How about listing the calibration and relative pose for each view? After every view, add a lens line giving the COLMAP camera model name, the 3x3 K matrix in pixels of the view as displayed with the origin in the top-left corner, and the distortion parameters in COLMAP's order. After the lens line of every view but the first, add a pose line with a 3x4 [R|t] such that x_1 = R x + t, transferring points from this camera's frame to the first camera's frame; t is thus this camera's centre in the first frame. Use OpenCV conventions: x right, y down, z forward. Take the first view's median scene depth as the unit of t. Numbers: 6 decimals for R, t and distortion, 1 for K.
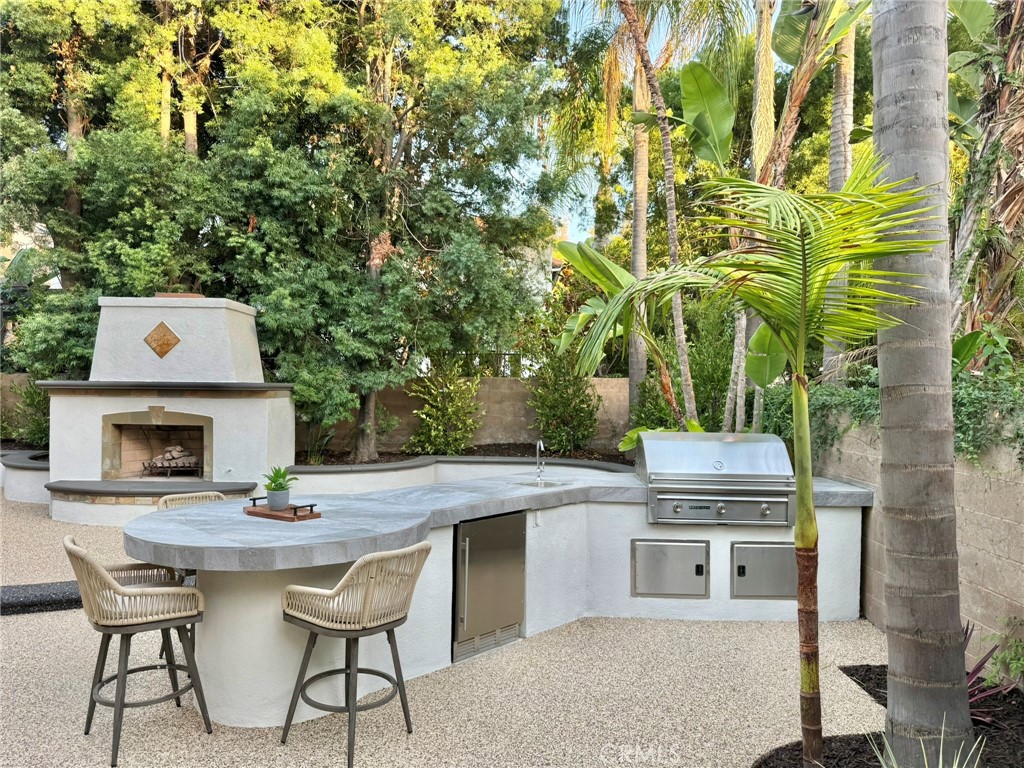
lens RADIAL K [[729.0, 0, 515.5], [0, 729.0, 376.4], [0, 0, 1]] dist [0.079774, -0.080083]
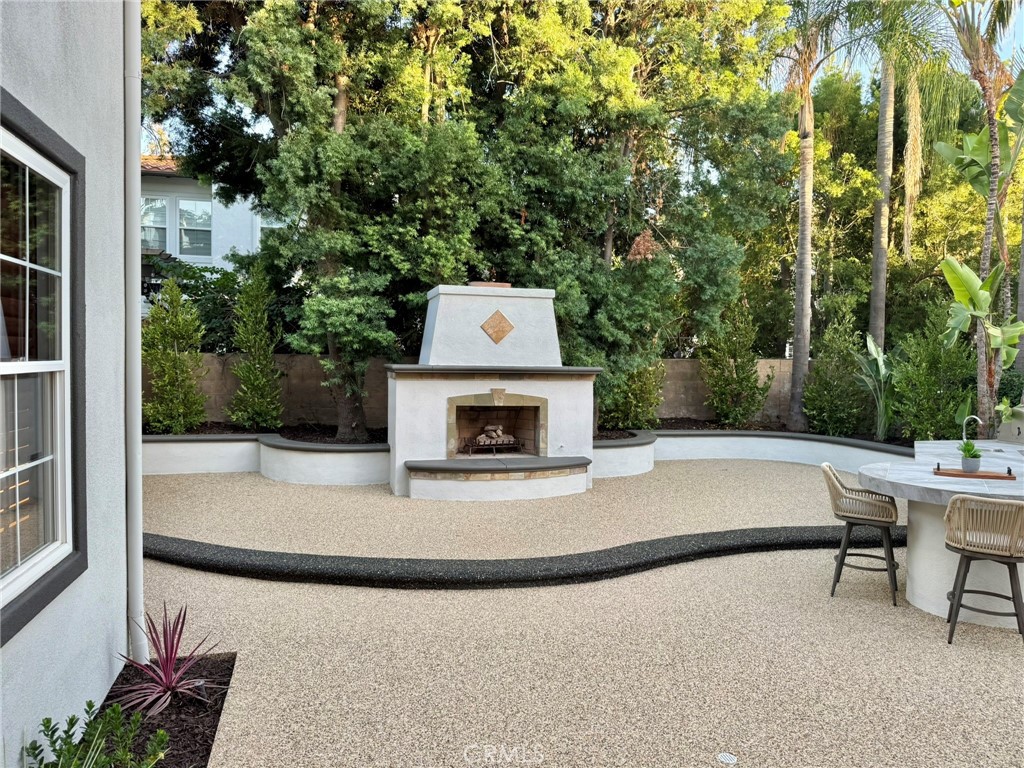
lens RADIAL K [[729.0, 0, 503.4], [0, 729.0, 382.6], [0, 0, 1]] dist [0.079774, -0.080083]
pose [[0.954868, -0.008430, 0.296909, -0.773363], [-0.004291, 0.999101, 0.042168, -0.012954], [-0.296998, -0.041539, 0.953974, -0.010775]]
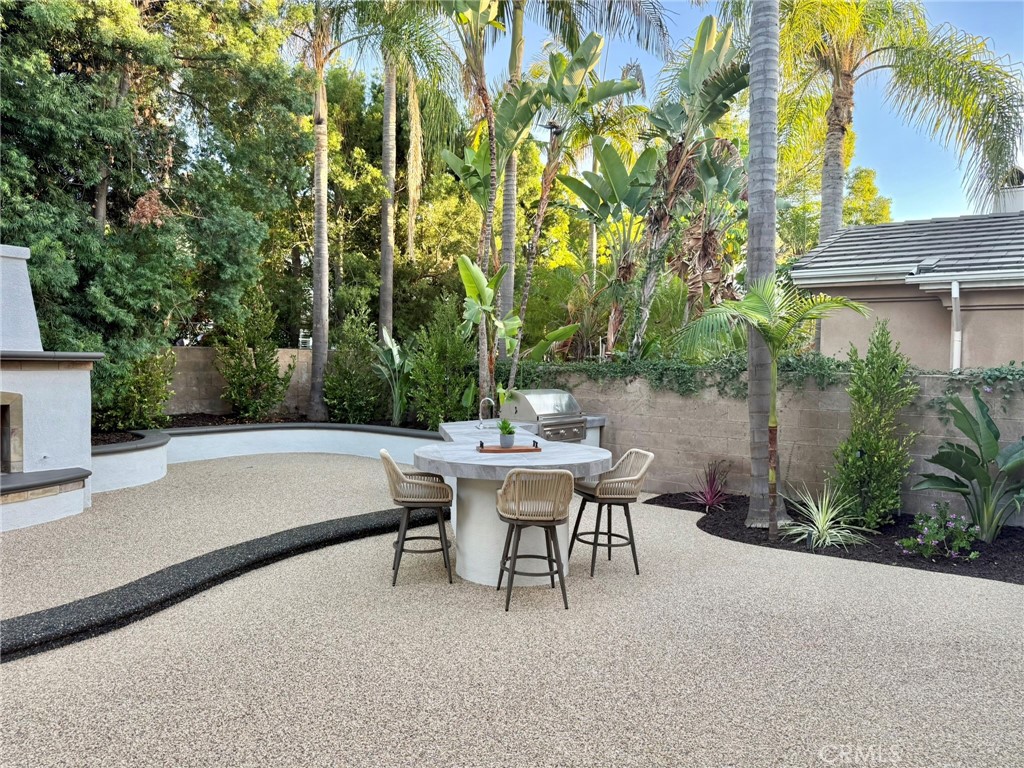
lens RADIAL K [[729.0, 0, 498.1], [0, 729.0, 383.0], [0, 0, 1]] dist [0.079774, -0.080083]
pose [[0.564636, -0.024279, 0.824983, -0.769208], [-0.017694, 0.998981, 0.041509, 0.000373], [-0.825150, -0.038035, 0.563631, 0.101747]]
